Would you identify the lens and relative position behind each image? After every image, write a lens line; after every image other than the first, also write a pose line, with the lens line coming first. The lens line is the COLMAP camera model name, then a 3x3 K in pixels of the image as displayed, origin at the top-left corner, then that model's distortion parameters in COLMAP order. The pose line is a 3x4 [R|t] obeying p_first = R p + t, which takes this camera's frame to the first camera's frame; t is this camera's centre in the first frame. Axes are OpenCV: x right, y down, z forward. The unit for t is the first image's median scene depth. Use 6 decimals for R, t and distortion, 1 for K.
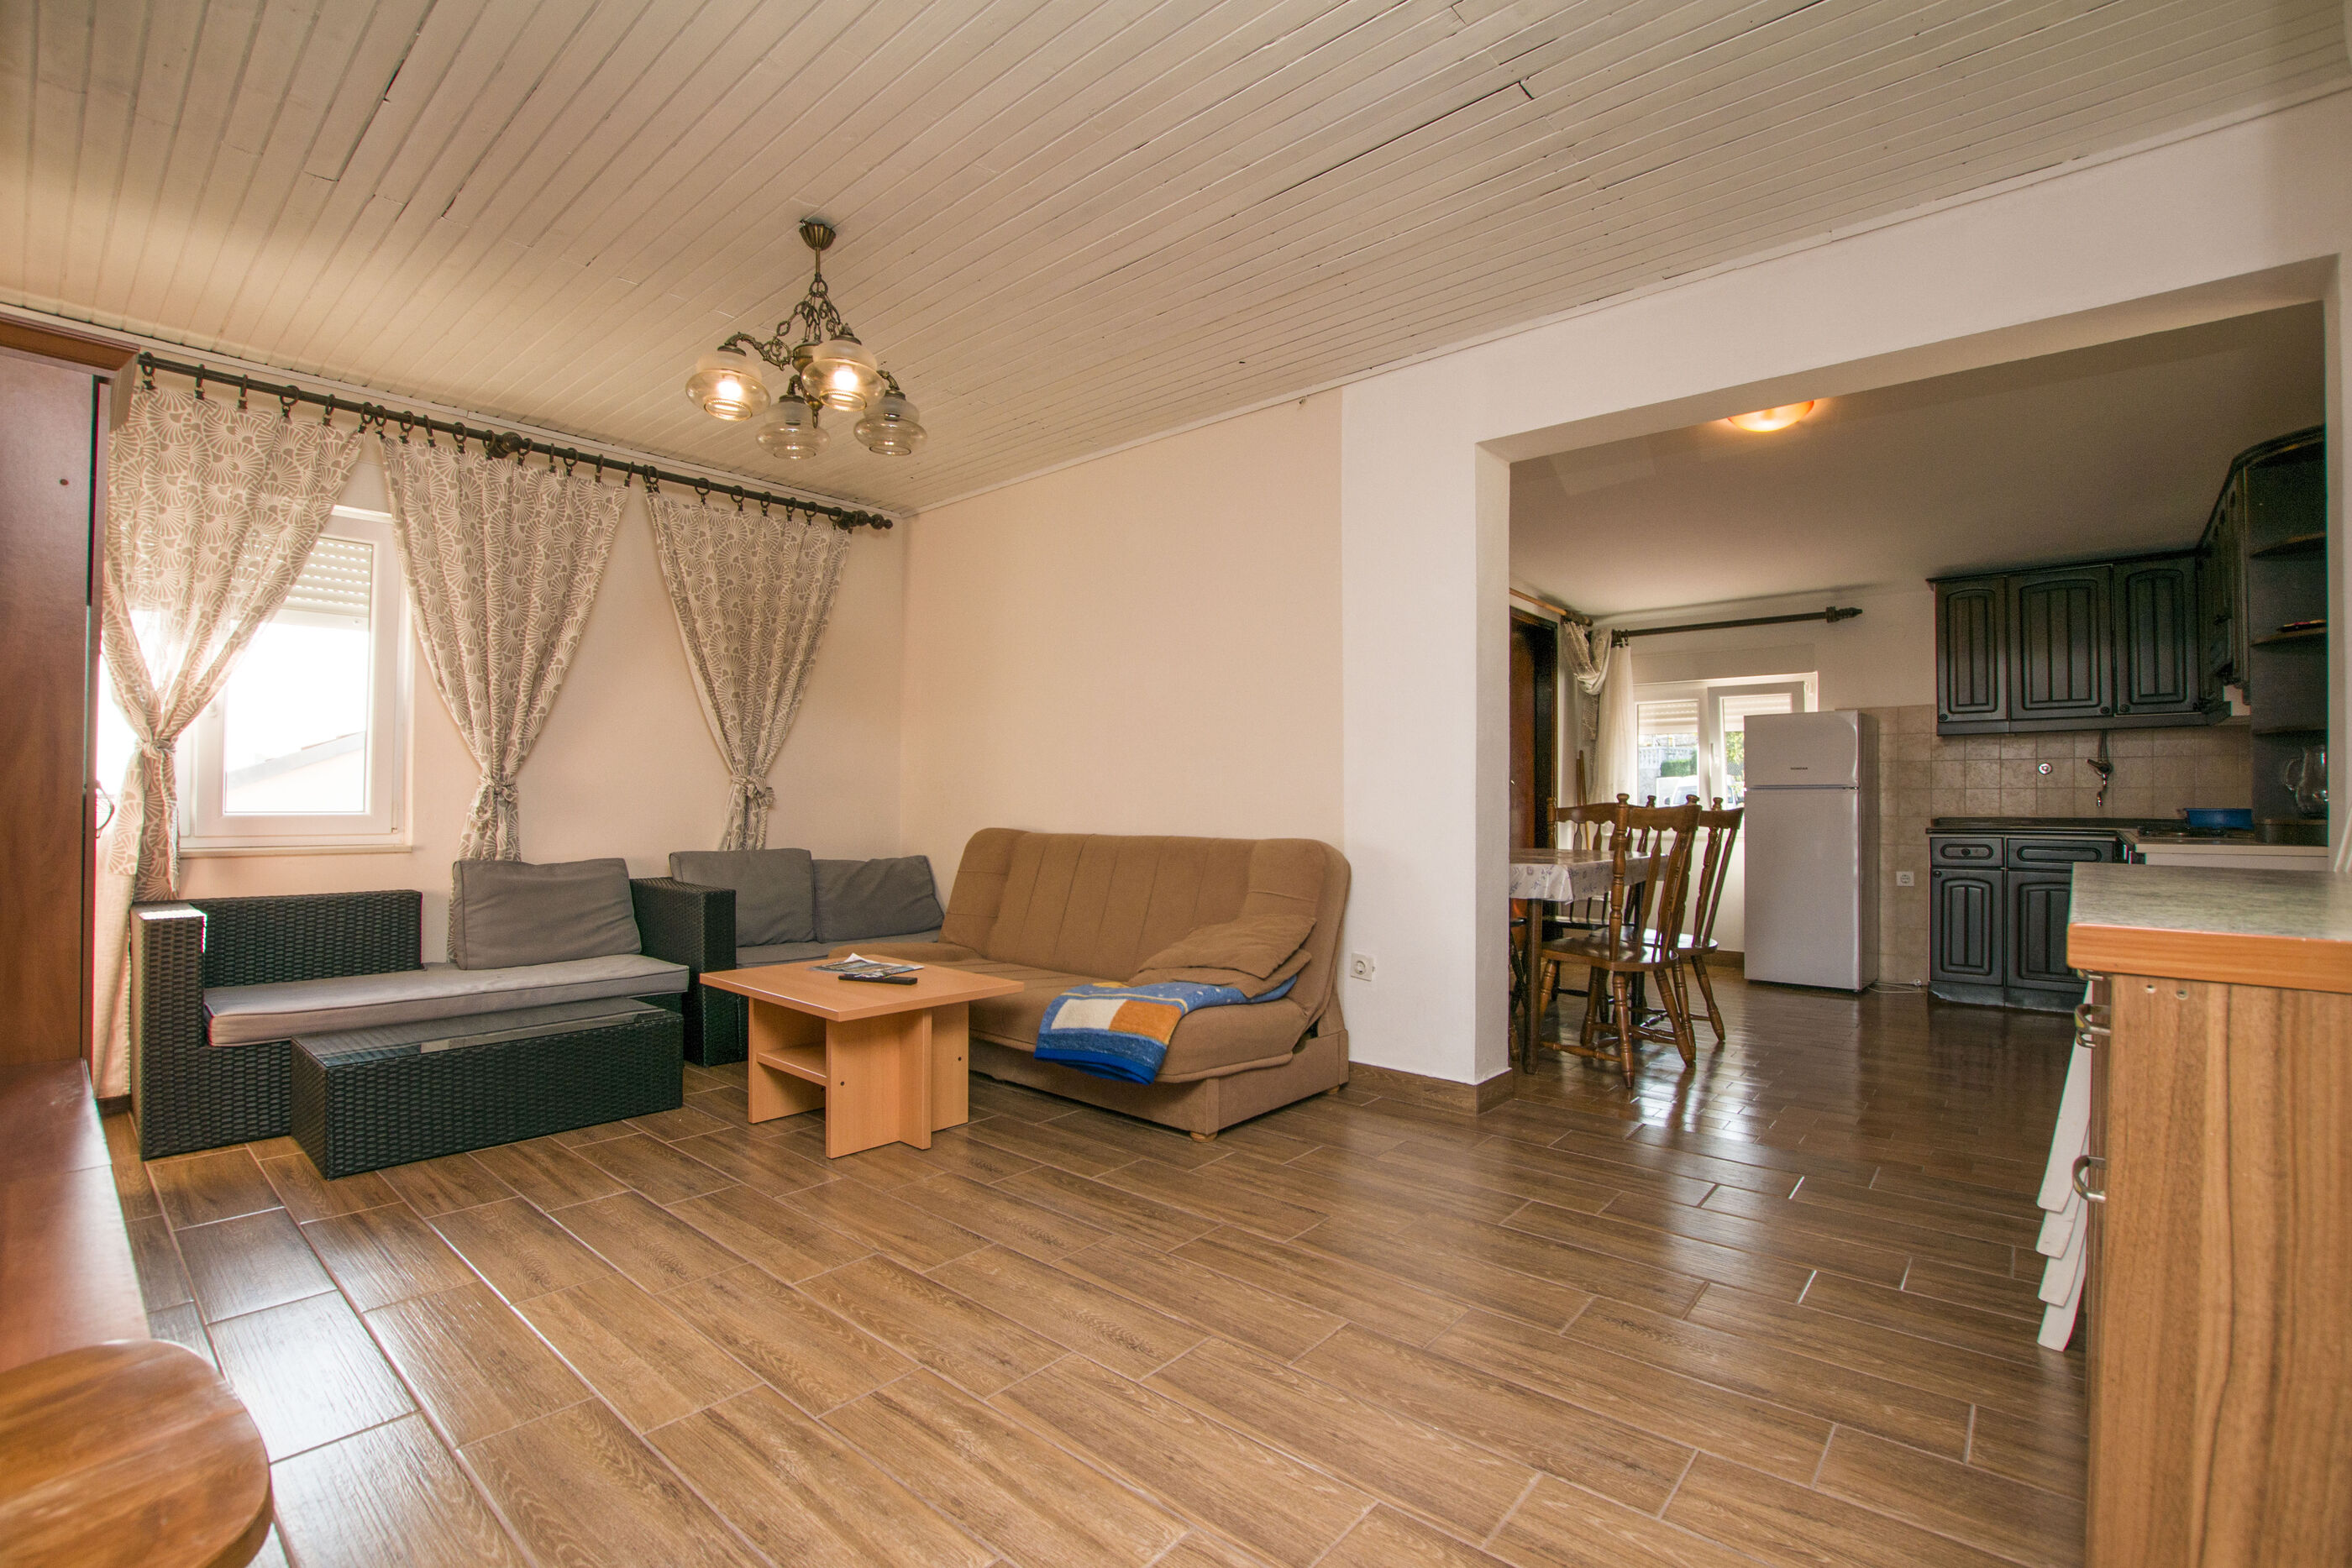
lens RADIAL K [[1036.1, 0, 1175.0], [0, 1036.1, 801.1], [0, 0, 1]] dist [-0.039601, 0.006771]
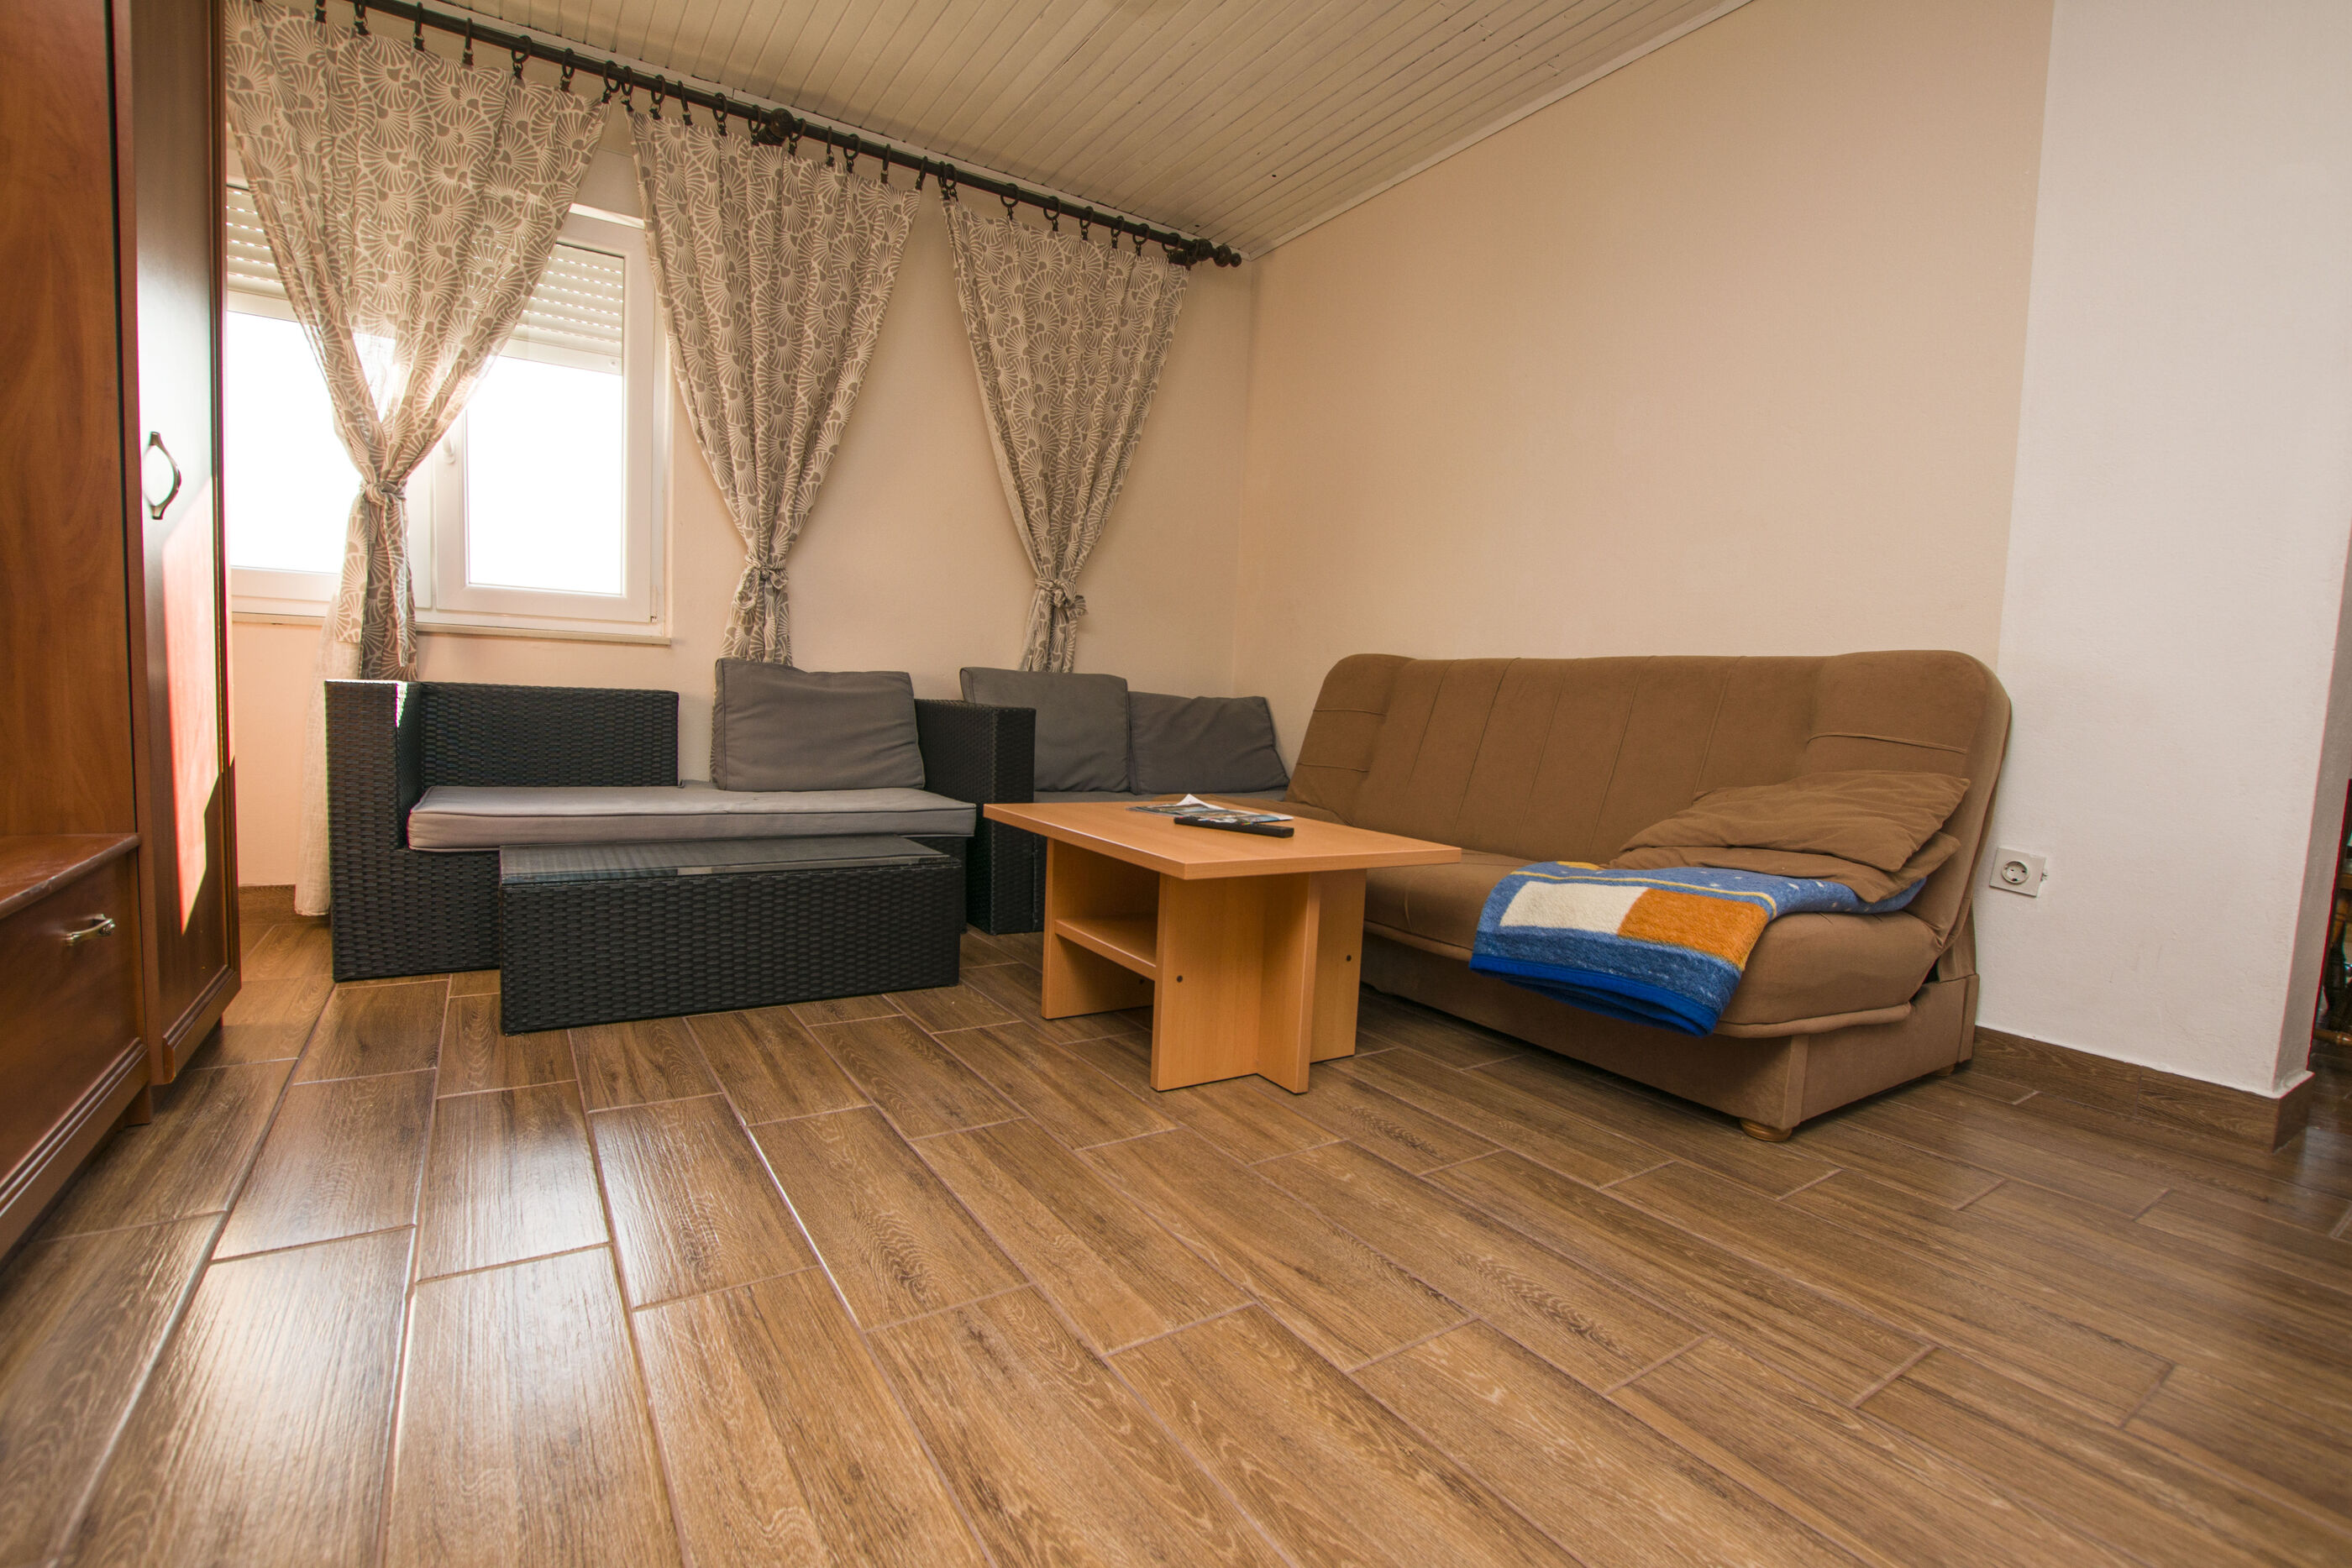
lens RADIAL K [[1036.1, 0, 1164.8], [0, 1036.1, 796.3], [0, 0, 1]] dist [-0.039601, 0.006771]
pose [[0.958590, 0.062374, -0.277874, -0.142697], [-0.037684, 0.994922, 0.093329, 0.090477], [0.282285, -0.078993, 0.956073, 0.347225]]
